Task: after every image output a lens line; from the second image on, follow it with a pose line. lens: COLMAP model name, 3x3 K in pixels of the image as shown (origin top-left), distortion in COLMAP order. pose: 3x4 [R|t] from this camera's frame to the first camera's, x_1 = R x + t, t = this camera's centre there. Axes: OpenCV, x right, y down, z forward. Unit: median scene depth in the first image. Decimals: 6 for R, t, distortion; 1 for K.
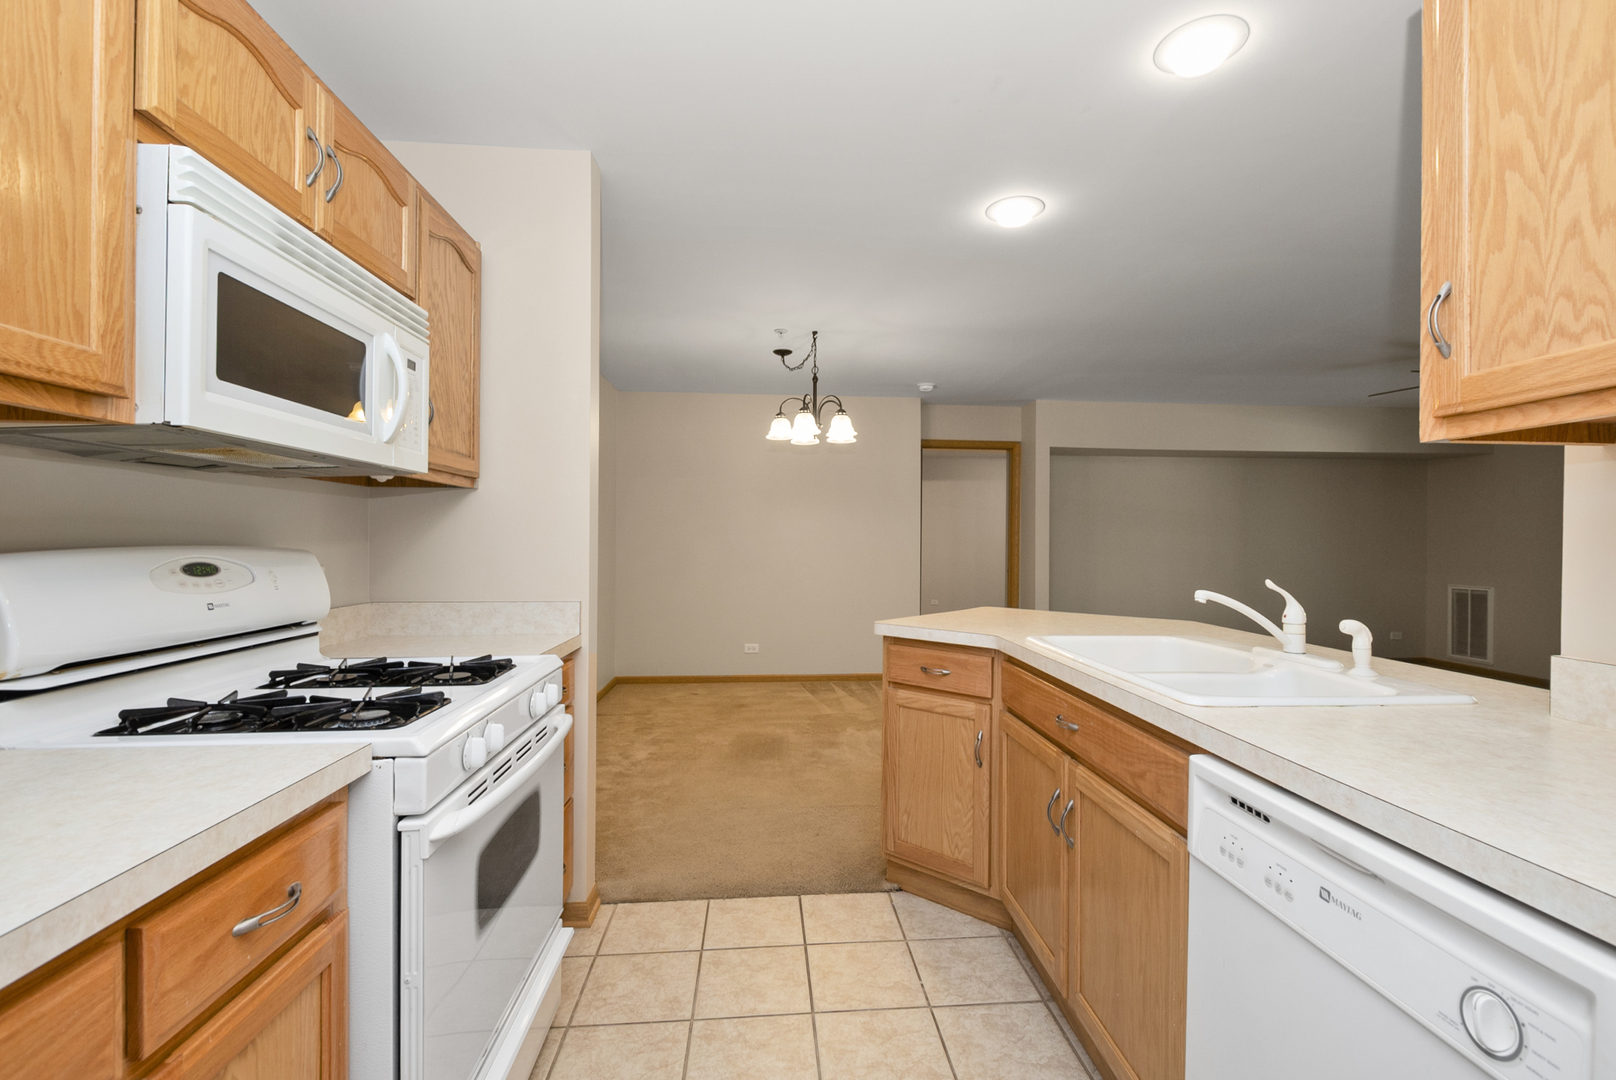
lens RADIAL K [[733.0, 0, 807.9], [0, 733.0, 528.0], [0, 0, 1]] dist [-0.000242, -0.000071]
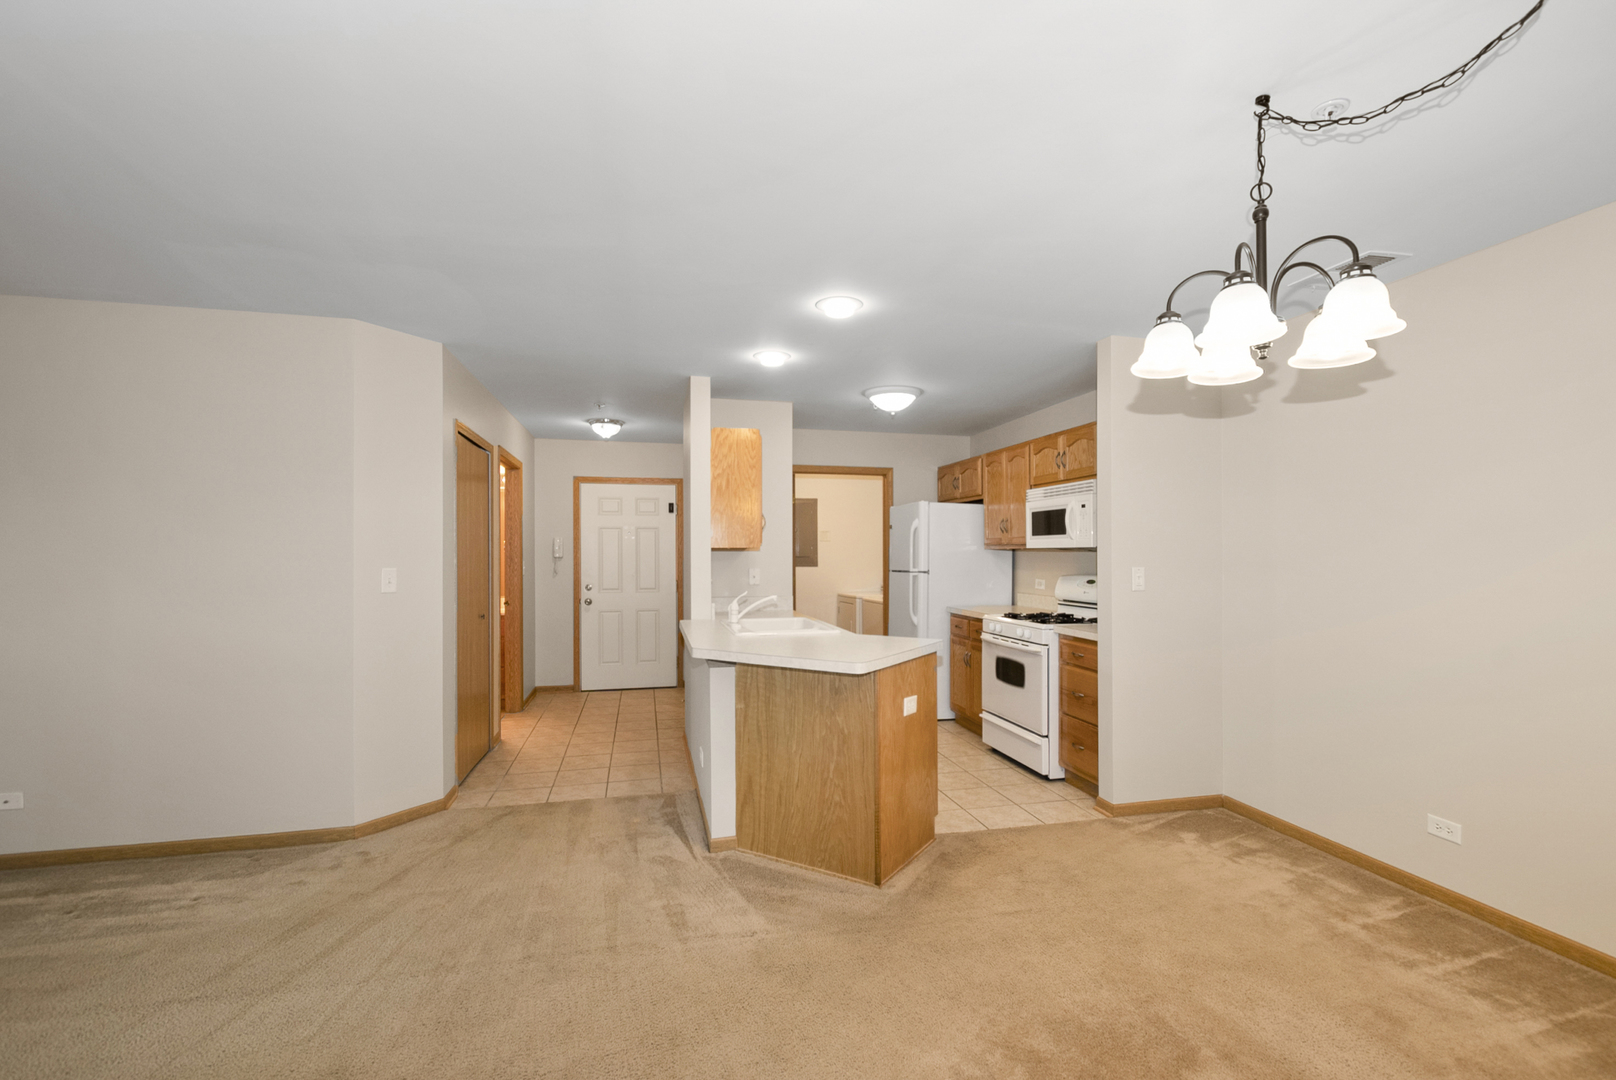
lens RADIAL K [[704.0, 0, 811.9], [0, 704.0, 563.2], [0, 0, 1]] dist [0.000763, 0.000016]
pose [[-0.988427, 0.002387, -0.151678, 0.774940], [0.002560, 0.999996, -0.000947, -0.025076], [0.151675, -0.001324, -0.988430, 3.296255]]
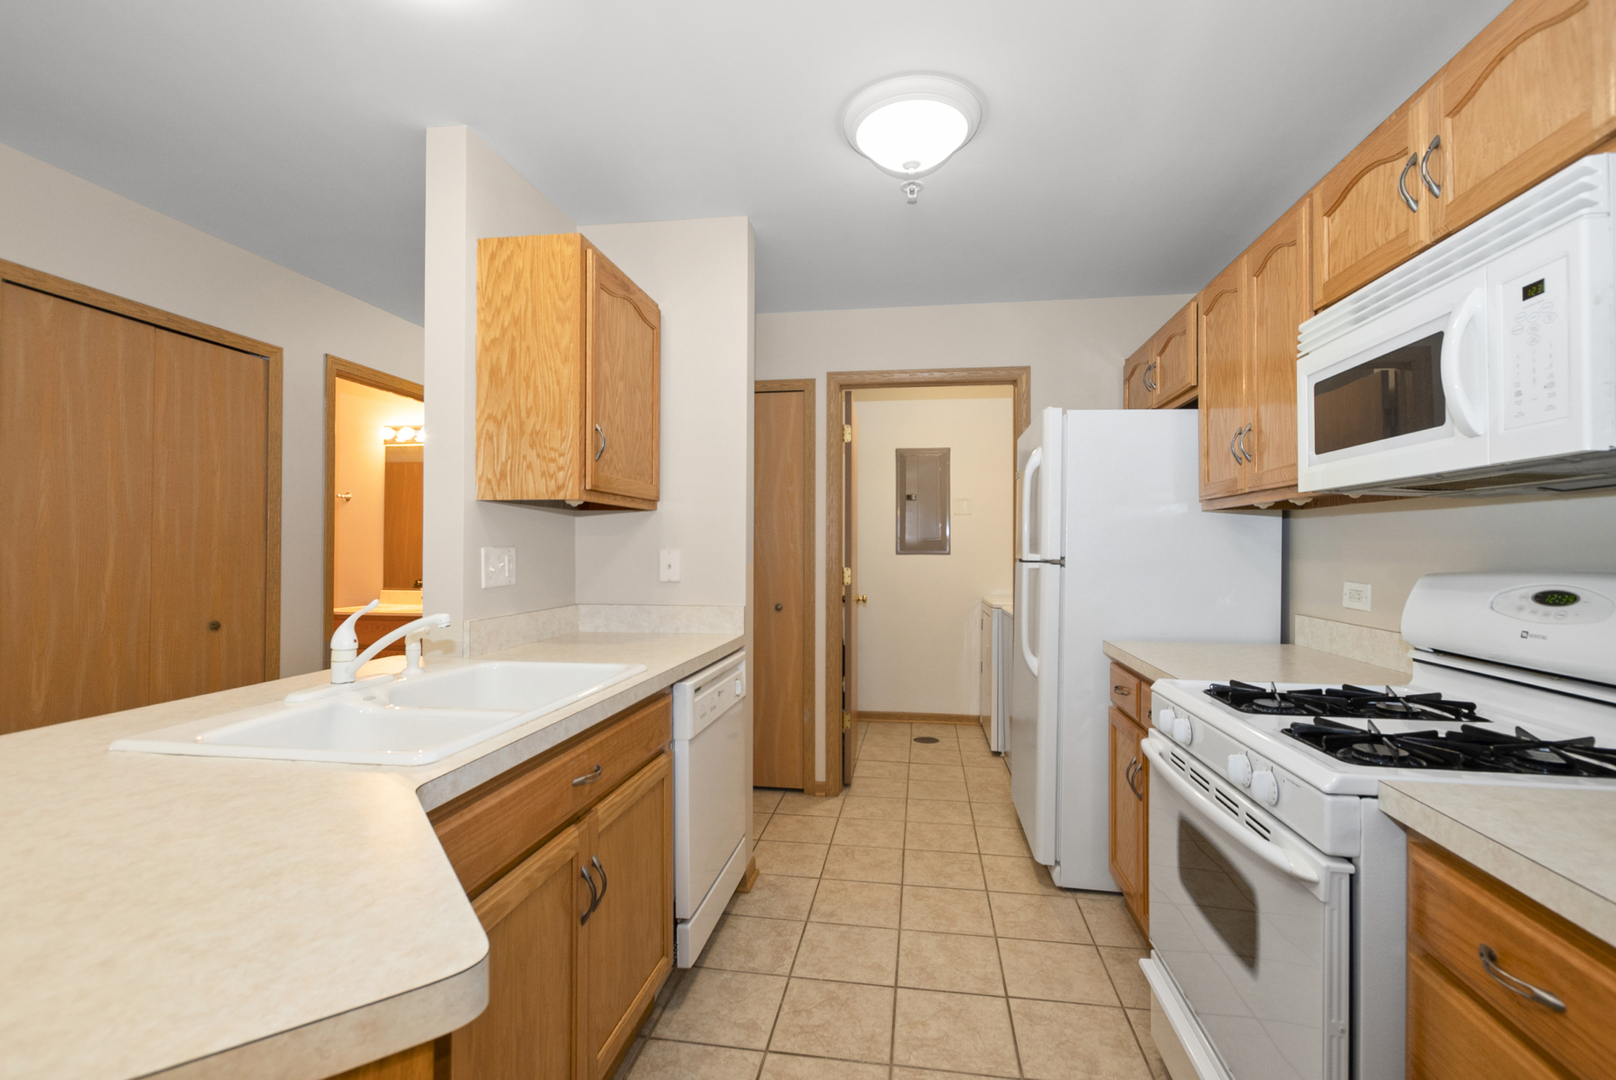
lens RADIAL K [[712.5, 0, 808.3], [0, 712.5, 547.0], [0, 0, 1]] dist [0.002167, 0.000001]
pose [[-0.975000, -0.004133, 0.222168, -0.068884], [-0.007447, 0.999873, -0.014083, 0.008317], [-0.222082, -0.015386, -0.974907, 1.736658]]
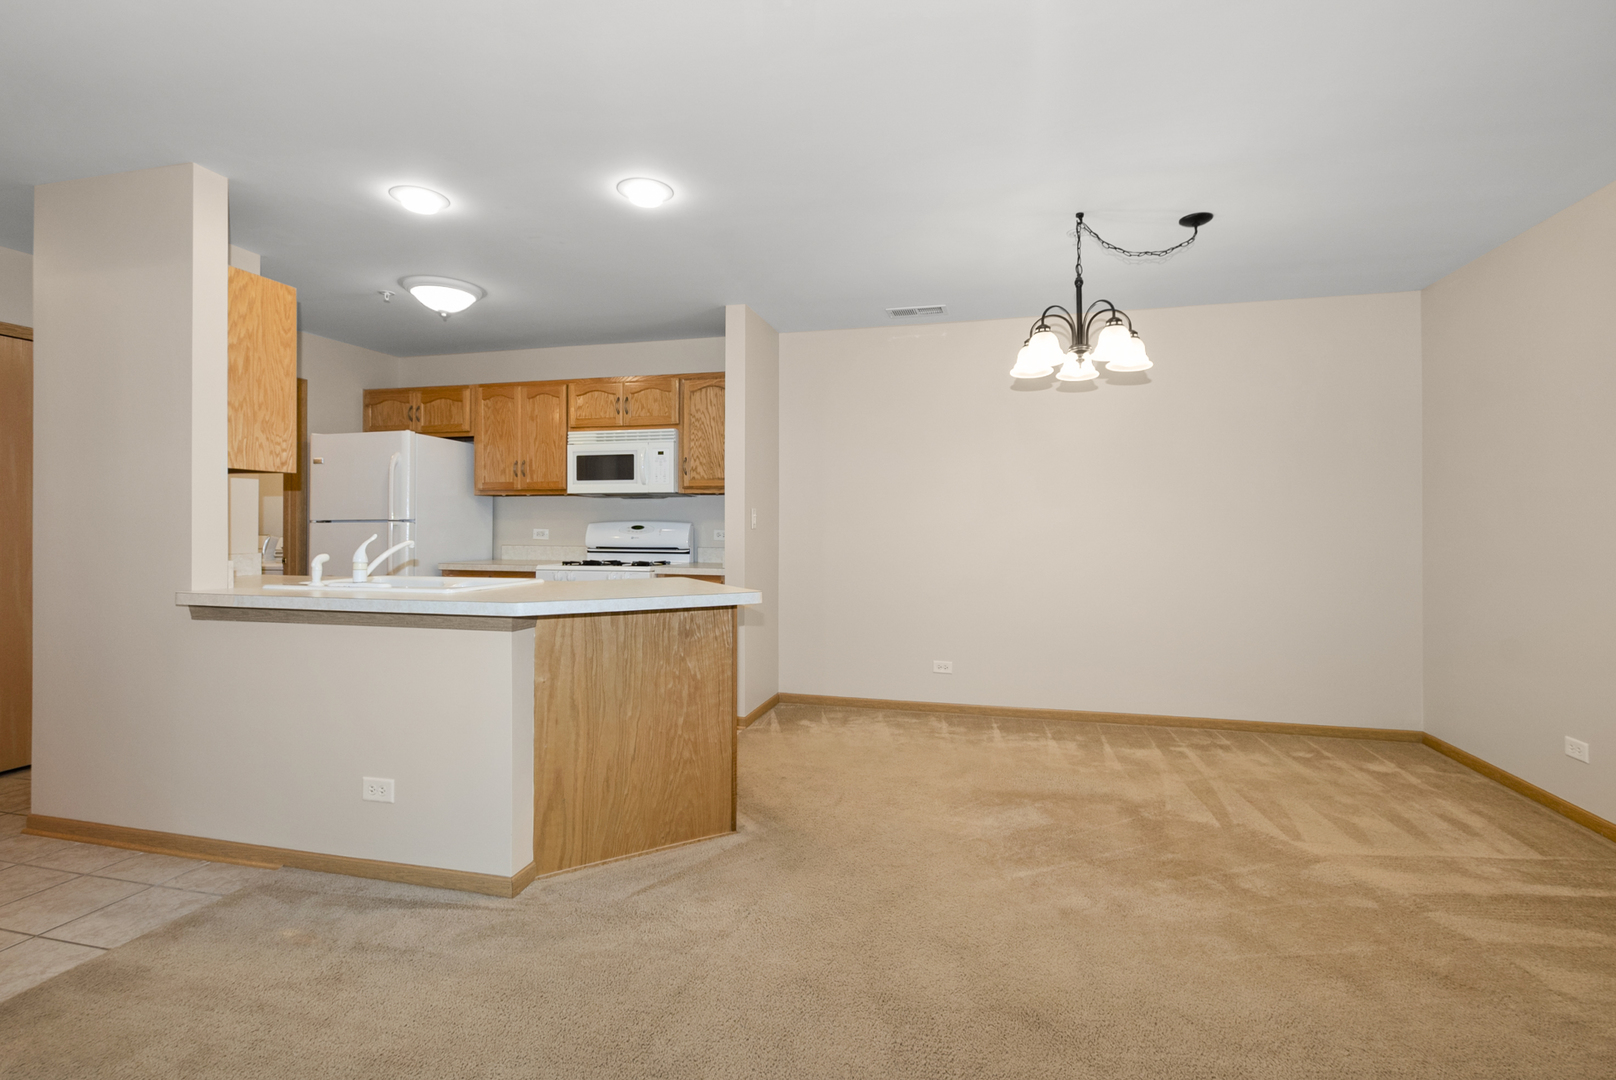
lens RADIAL K [[733.0, 0, 807.9], [0, 733.0, 528.0], [0, 0, 1]] dist [-0.000242, -0.000071]
pose [[-0.336346, -0.000199, -0.941738, 1.813119], [0.008705, 0.999957, -0.003320, 0.063761], [0.941698, -0.009314, -0.336330, 2.416244]]
